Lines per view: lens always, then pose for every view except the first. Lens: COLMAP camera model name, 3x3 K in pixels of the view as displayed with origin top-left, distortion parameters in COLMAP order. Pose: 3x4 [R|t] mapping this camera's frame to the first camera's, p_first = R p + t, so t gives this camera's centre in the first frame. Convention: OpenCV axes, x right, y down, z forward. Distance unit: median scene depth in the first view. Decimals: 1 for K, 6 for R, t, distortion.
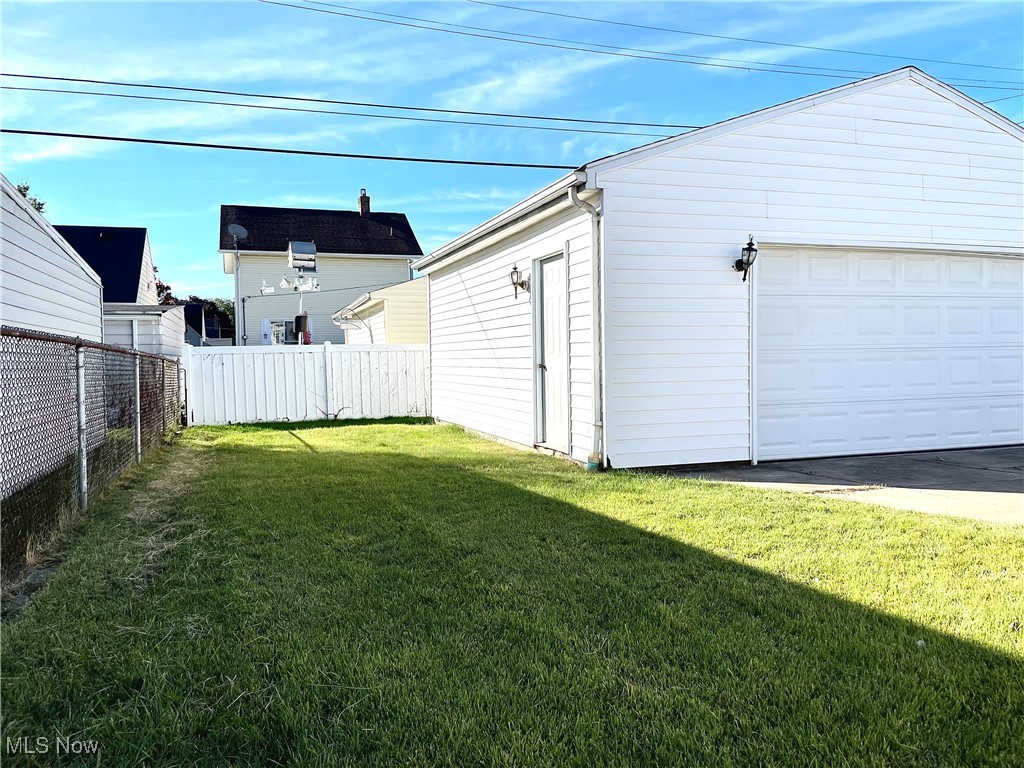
lens RADIAL K [[765.6, 0, 512.0], [0, 765.6, 384.0], [0, 0, 1]] dist [0.105767, -0.149026]
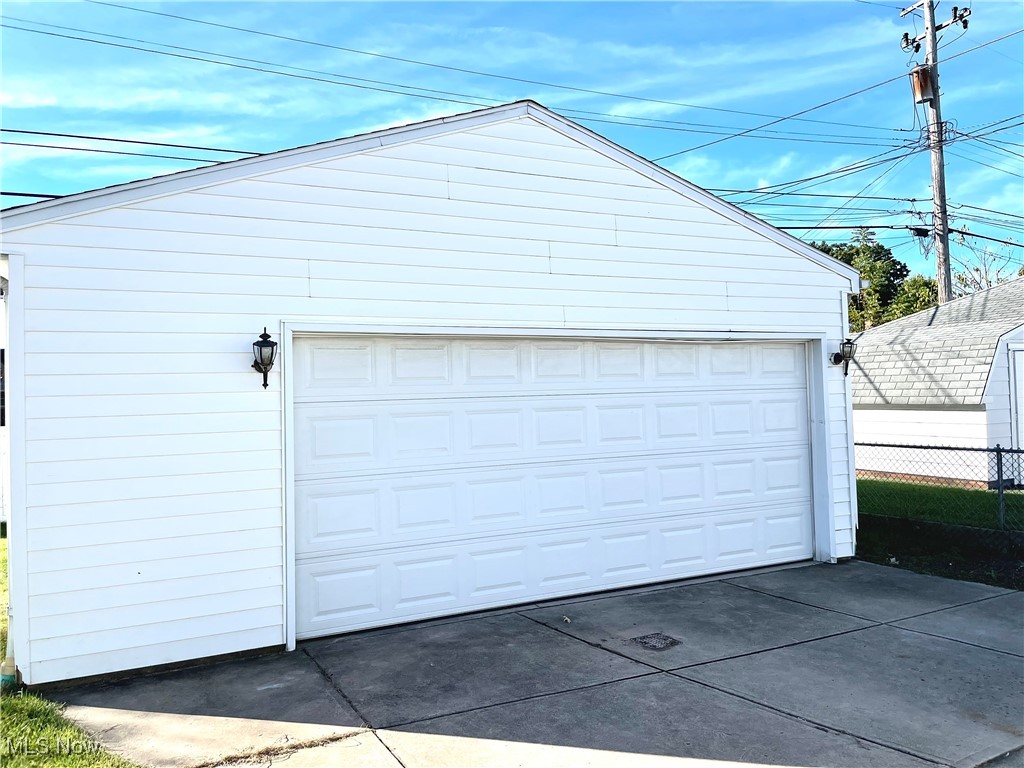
lens RADIAL K [[765.6, 0, 512.0], [0, 765.6, 384.0], [0, 0, 1]] dist [0.105767, -0.149026]
pose [[0.991853, -0.008362, 0.127115, 0.392676], [0.014531, 0.998757, -0.047677, -0.090453], [-0.126558, 0.049135, 0.990742, 0.254921]]
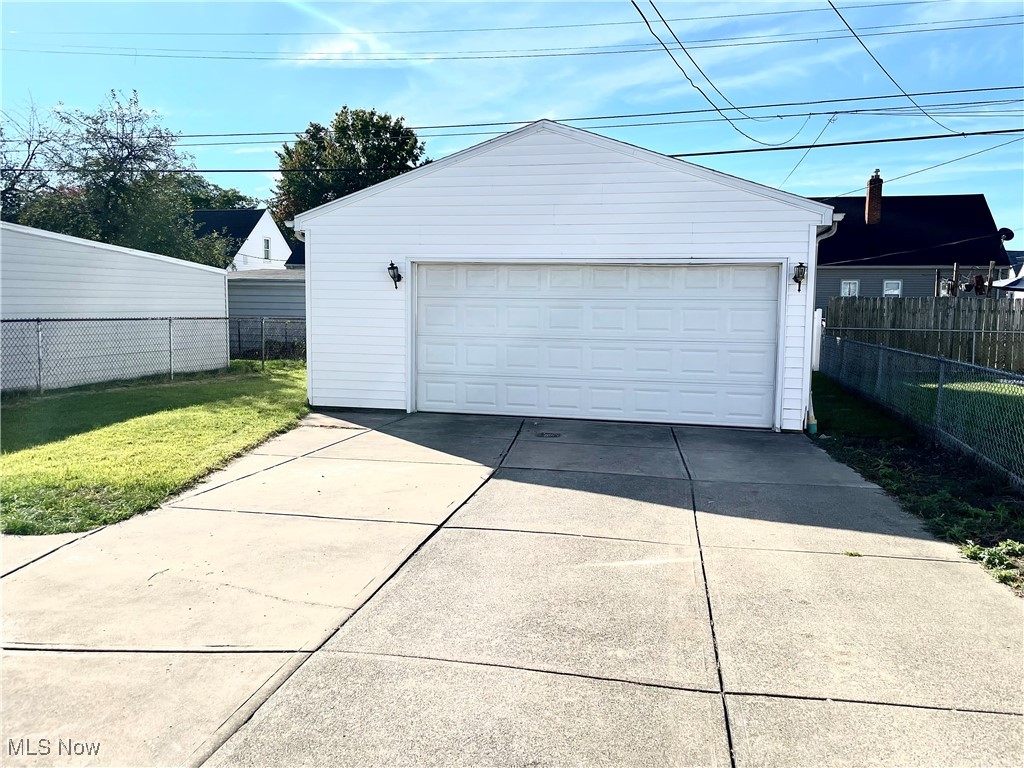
lens RADIAL K [[765.6, 0, 512.0], [0, 765.6, 384.0], [0, 0, 1]] dist [0.105767, -0.149026]
pose [[0.848667, 0.081081, -0.522676, 1.160824], [-0.045503, 0.995709, 0.080577, -0.072588], [0.526967, -0.044600, 0.848715, -0.133136]]
